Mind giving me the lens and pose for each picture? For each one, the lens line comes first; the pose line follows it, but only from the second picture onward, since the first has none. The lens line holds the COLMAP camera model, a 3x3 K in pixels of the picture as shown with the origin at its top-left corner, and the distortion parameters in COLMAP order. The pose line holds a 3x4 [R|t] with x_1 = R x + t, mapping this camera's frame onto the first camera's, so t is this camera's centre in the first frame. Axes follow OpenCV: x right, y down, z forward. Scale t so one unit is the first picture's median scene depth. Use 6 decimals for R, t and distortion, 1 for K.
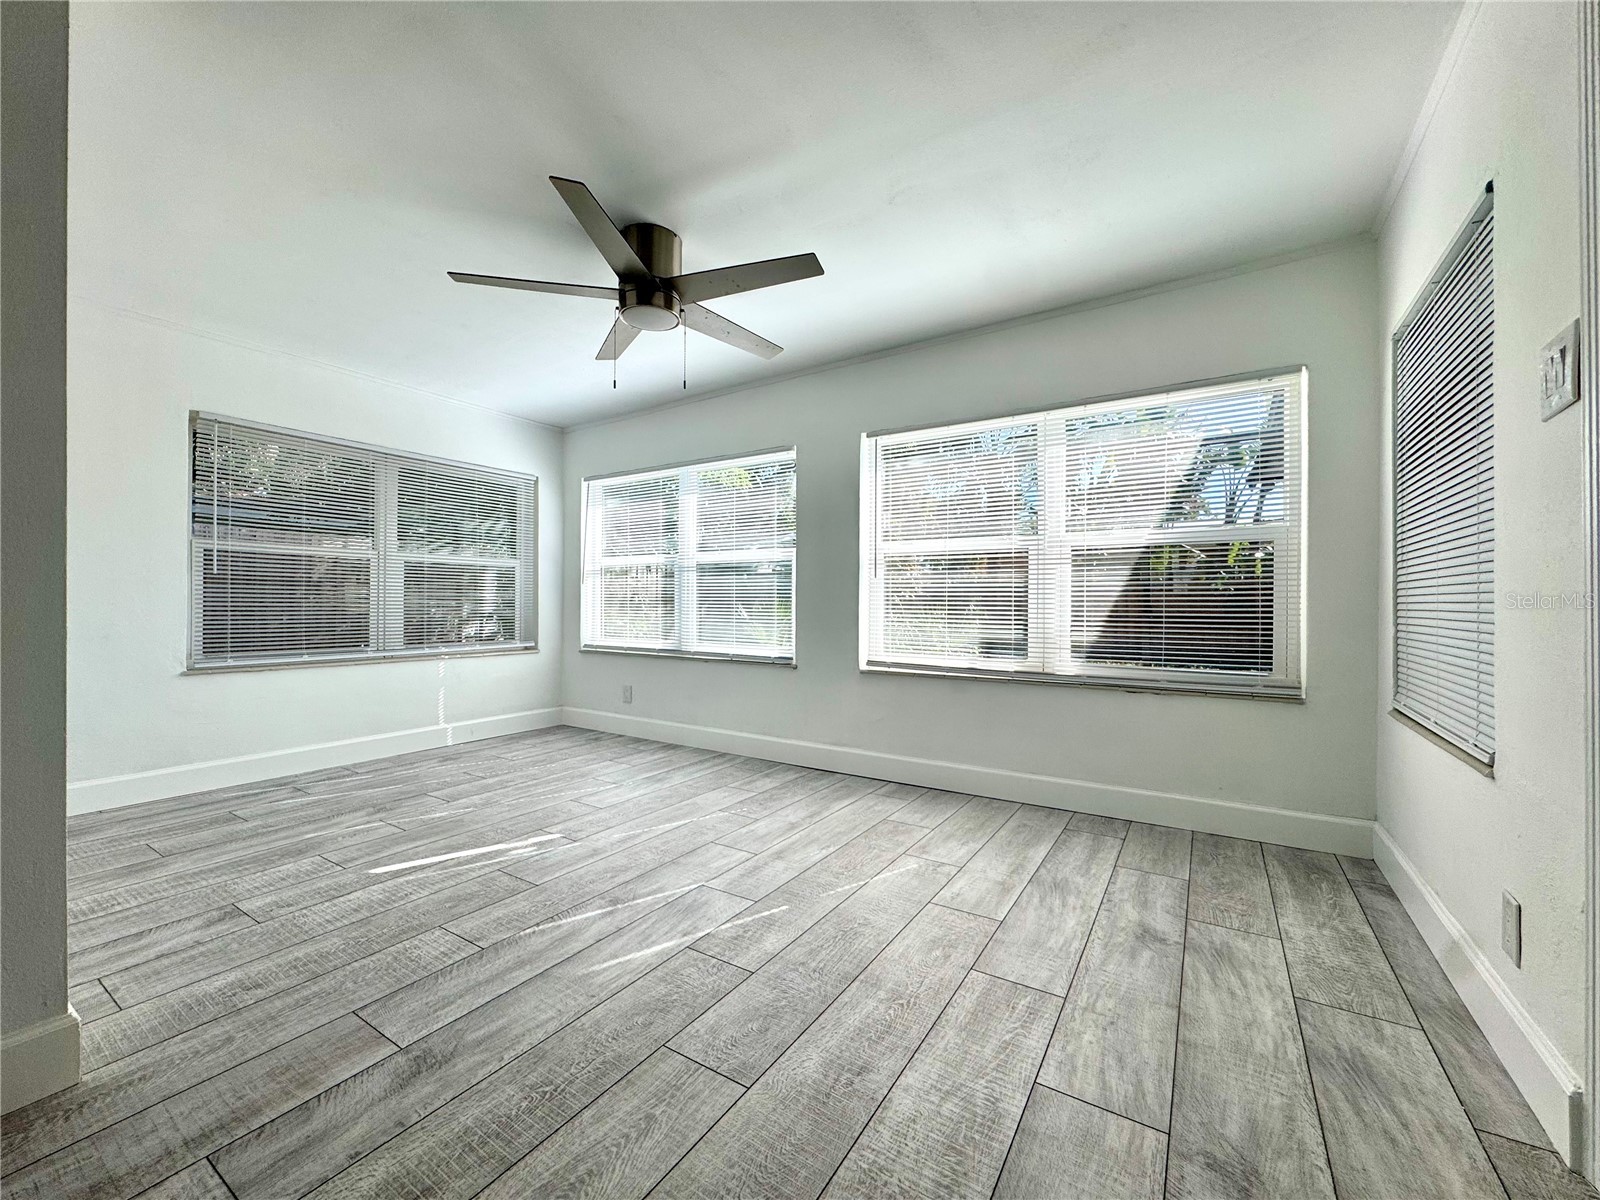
lens RADIAL K [[639.9, 0, 793.3], [0, 639.9, 601.8], [0, 0, 1]] dist [0.002258, 0.000276]
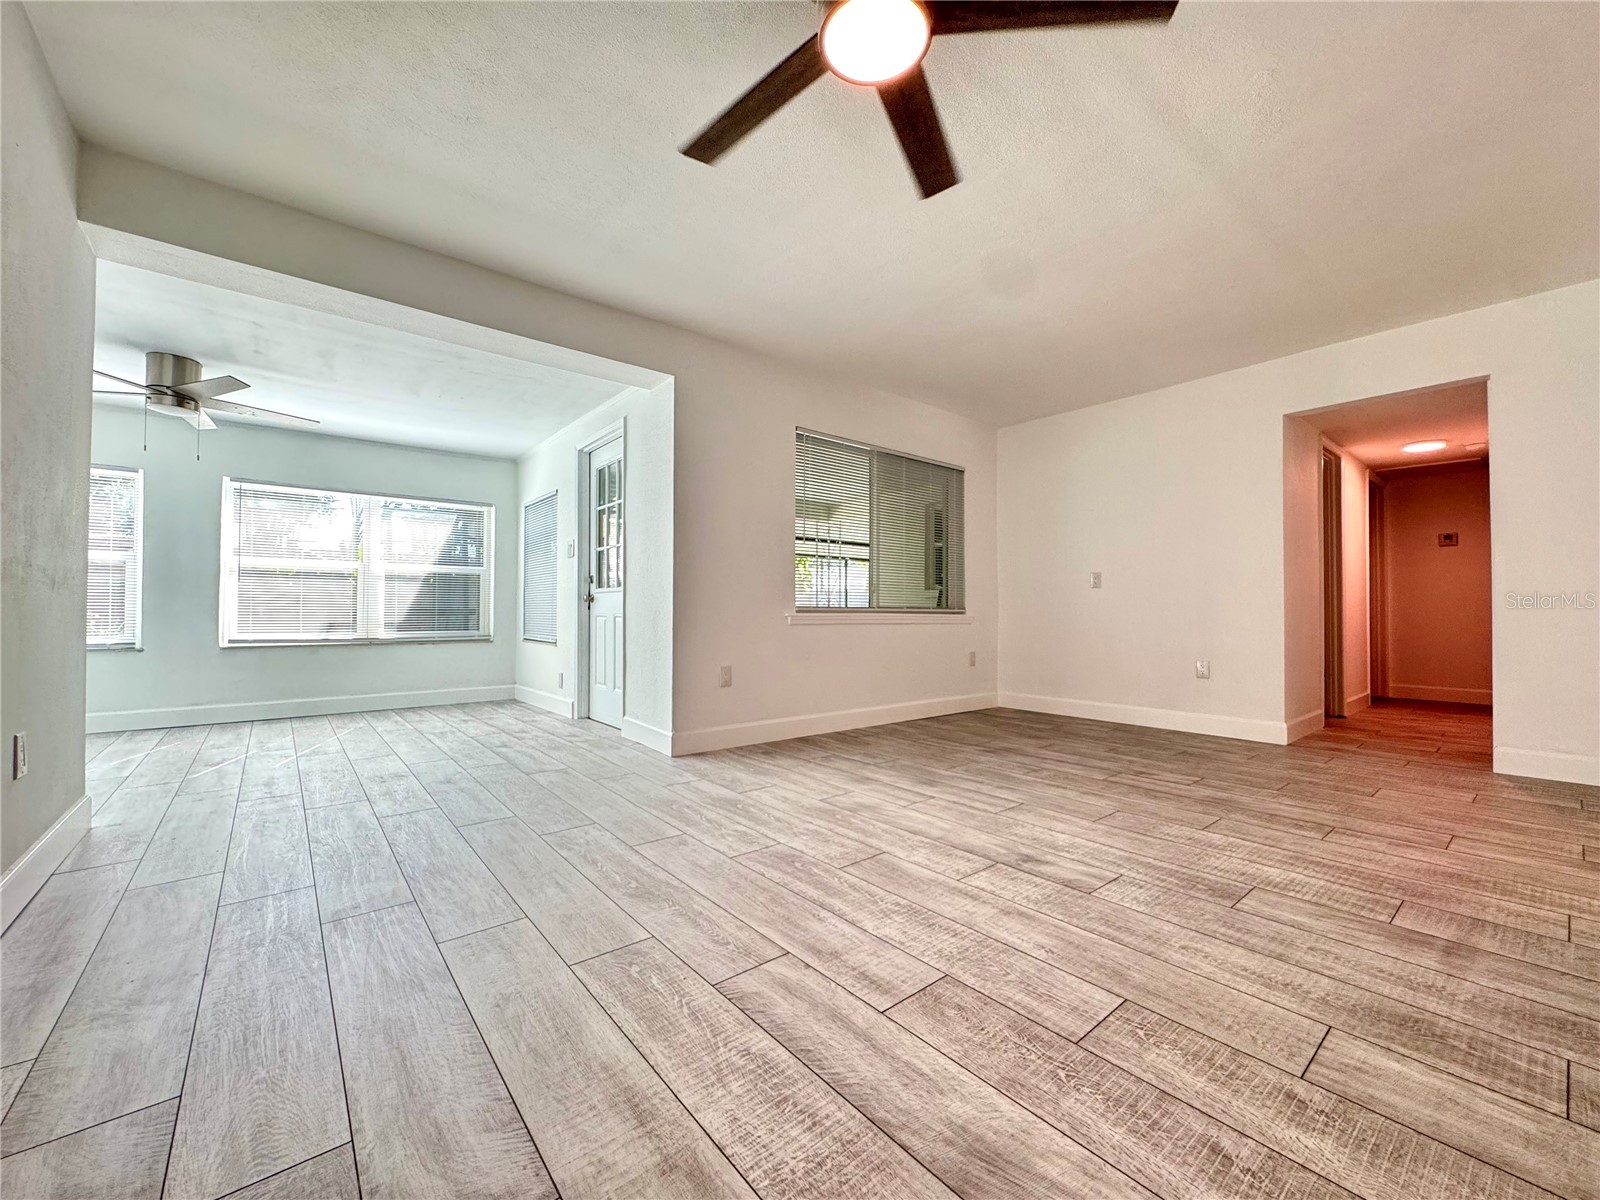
lens RADIAL K [[639.9, 0, 796.3], [0, 639.9, 600.0], [0, 0, 1]] dist [0.002258, 0.000276]
pose [[0.298637, 0.010727, 0.954307, -0.918369], [-0.008326, 0.999928, -0.008635, 0.007319], [-0.954331, -0.005367, 0.298704, -0.648601]]
